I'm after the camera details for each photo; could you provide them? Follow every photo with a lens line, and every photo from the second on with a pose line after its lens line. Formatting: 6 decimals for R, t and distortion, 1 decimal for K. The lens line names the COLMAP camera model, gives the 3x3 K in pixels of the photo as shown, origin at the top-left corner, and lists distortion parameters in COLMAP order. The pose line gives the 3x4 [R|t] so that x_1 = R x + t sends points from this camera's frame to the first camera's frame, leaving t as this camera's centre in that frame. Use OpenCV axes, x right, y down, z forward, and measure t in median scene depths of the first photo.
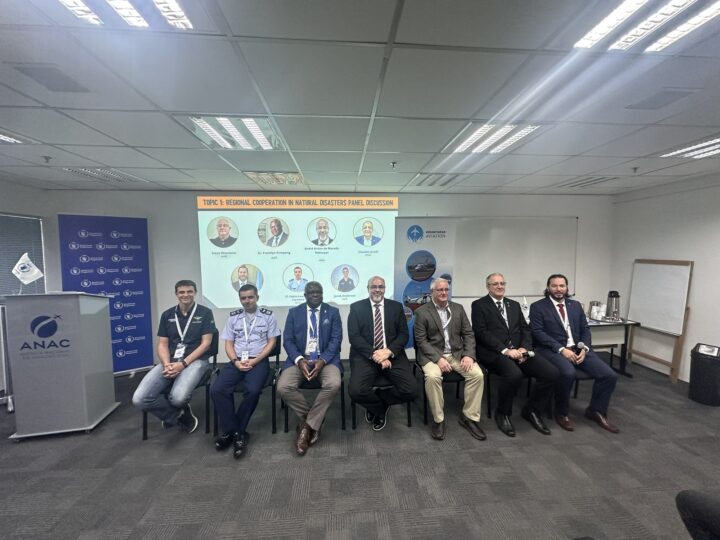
lens RADIAL K [[286.5, 0, 360.0], [0, 286.5, 270.0], [0, 0, 1]] dist [-0.001363, -0.000175]
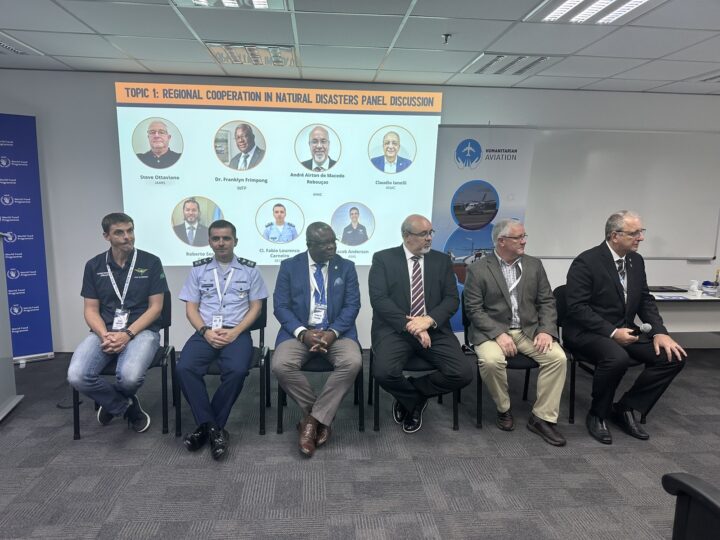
lens RADIAL K [[494.9, 0, 360.0], [0, 494.9, 270.0], [0, 0, 1]] dist [0.107957, -0.141891]
pose [[0.999725, 0.020218, 0.011888, -0.078341], [-0.021185, 0.995912, 0.087807, 0.055260], [-0.010064, -0.088034, 0.996067, -0.167536]]
